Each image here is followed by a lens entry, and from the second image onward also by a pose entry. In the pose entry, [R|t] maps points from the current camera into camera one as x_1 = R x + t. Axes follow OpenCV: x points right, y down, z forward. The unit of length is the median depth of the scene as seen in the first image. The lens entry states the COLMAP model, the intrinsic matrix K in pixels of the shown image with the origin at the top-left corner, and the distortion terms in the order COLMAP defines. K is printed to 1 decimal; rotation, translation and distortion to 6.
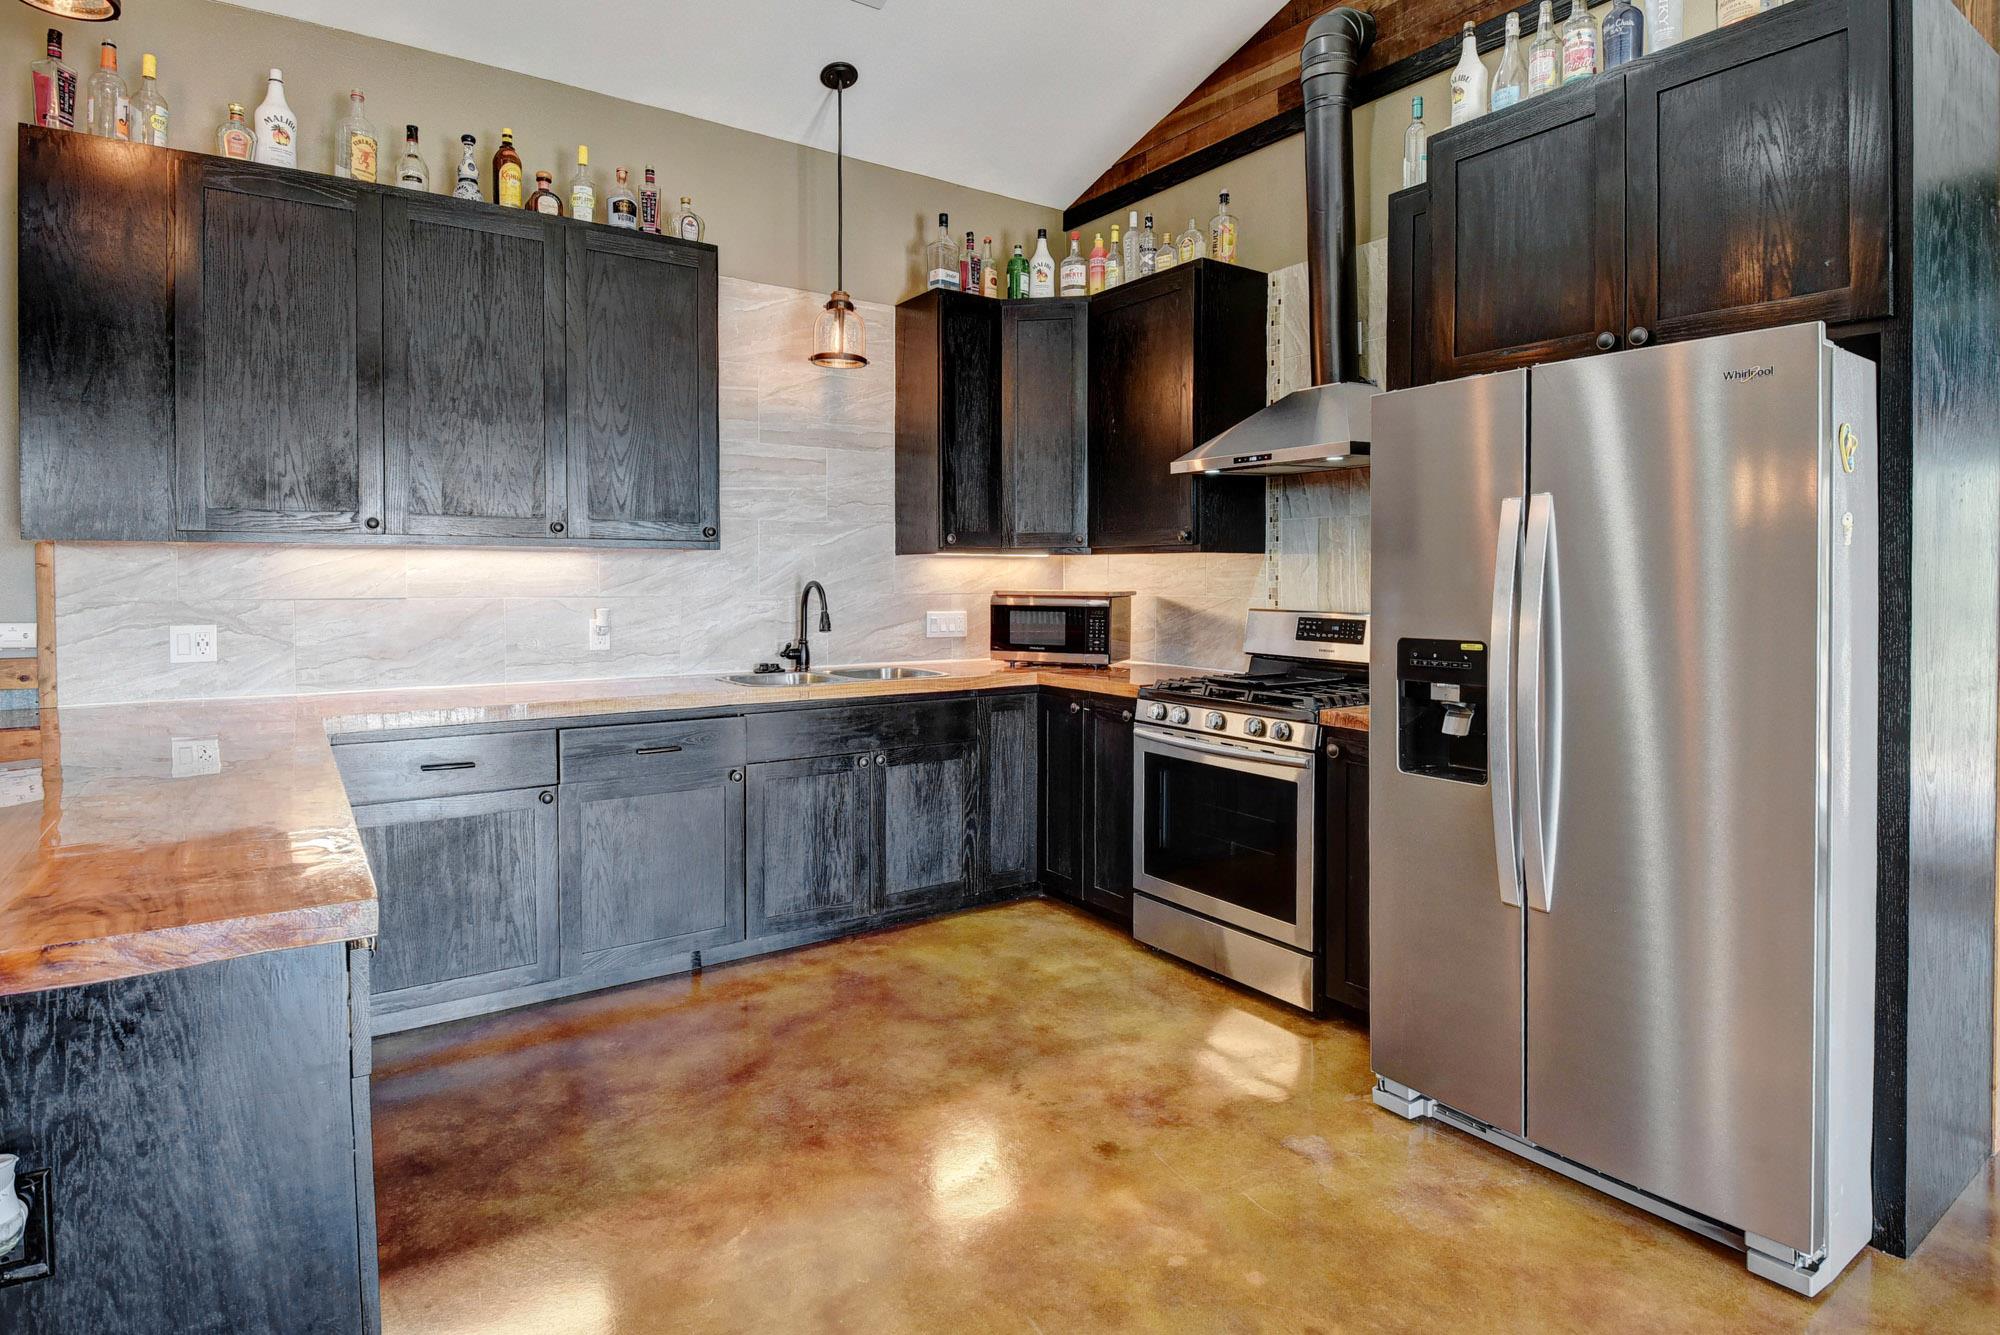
lens RADIAL K [[1030.2, 0, 990.5], [0, 1030.2, 633.5], [0, 0, 1]] dist [-0.020905, -0.000303]
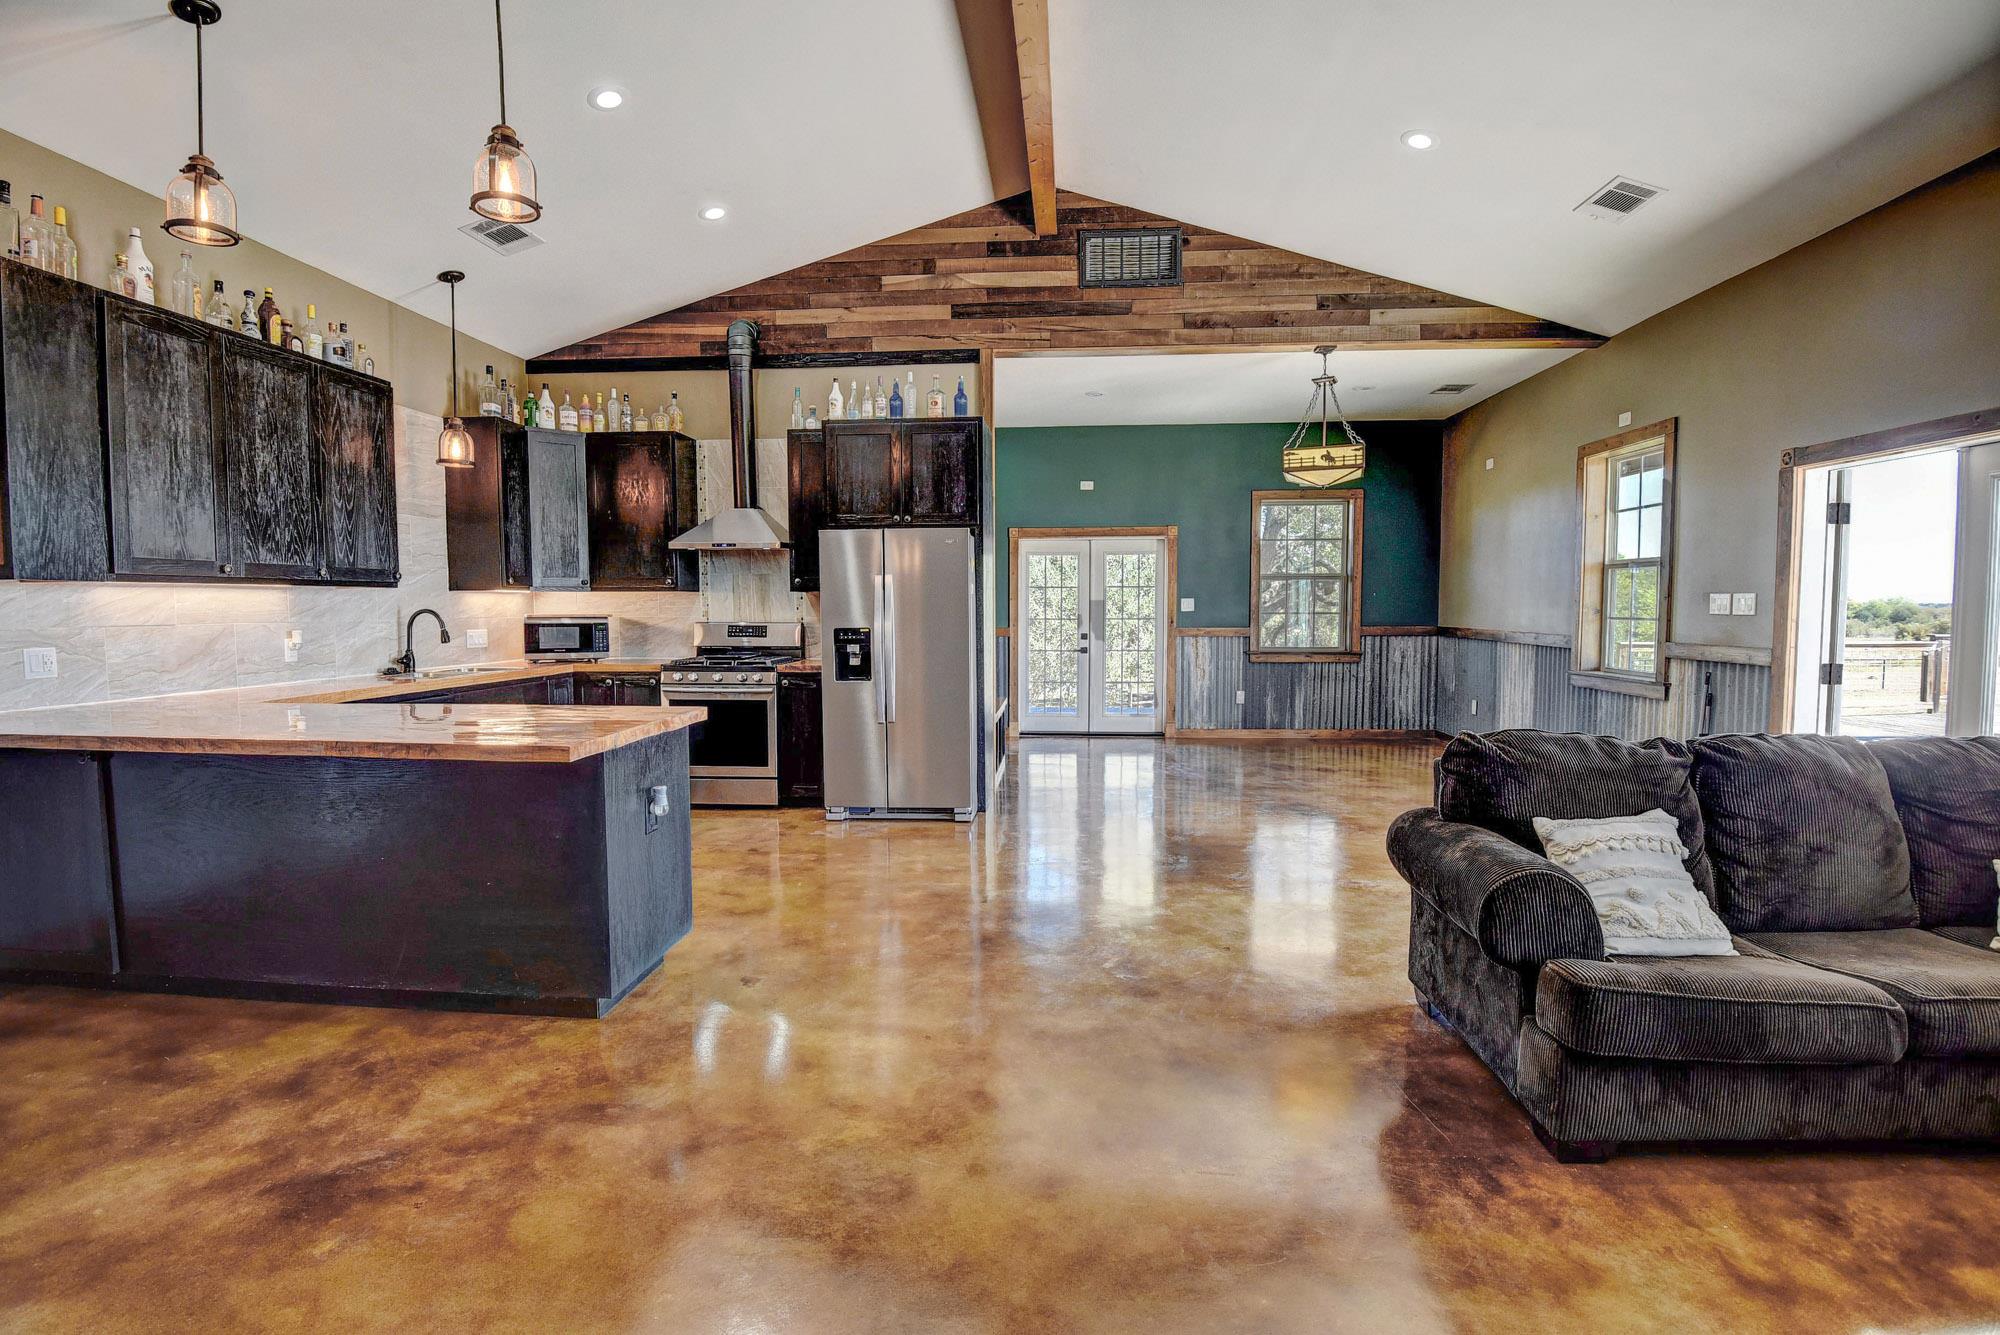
lens RADIAL K [[946.2, 0, 1000.0], [0, 946.2, 667.5], [0, 0, 1]] dist [-0.001042, -0.000169]
pose [[0.630097, -0.057465, 0.774387, -0.714496], [0.049274, 0.998207, 0.033982, 0.026120], [-0.774951, 0.016745, 0.631799, -0.482775]]
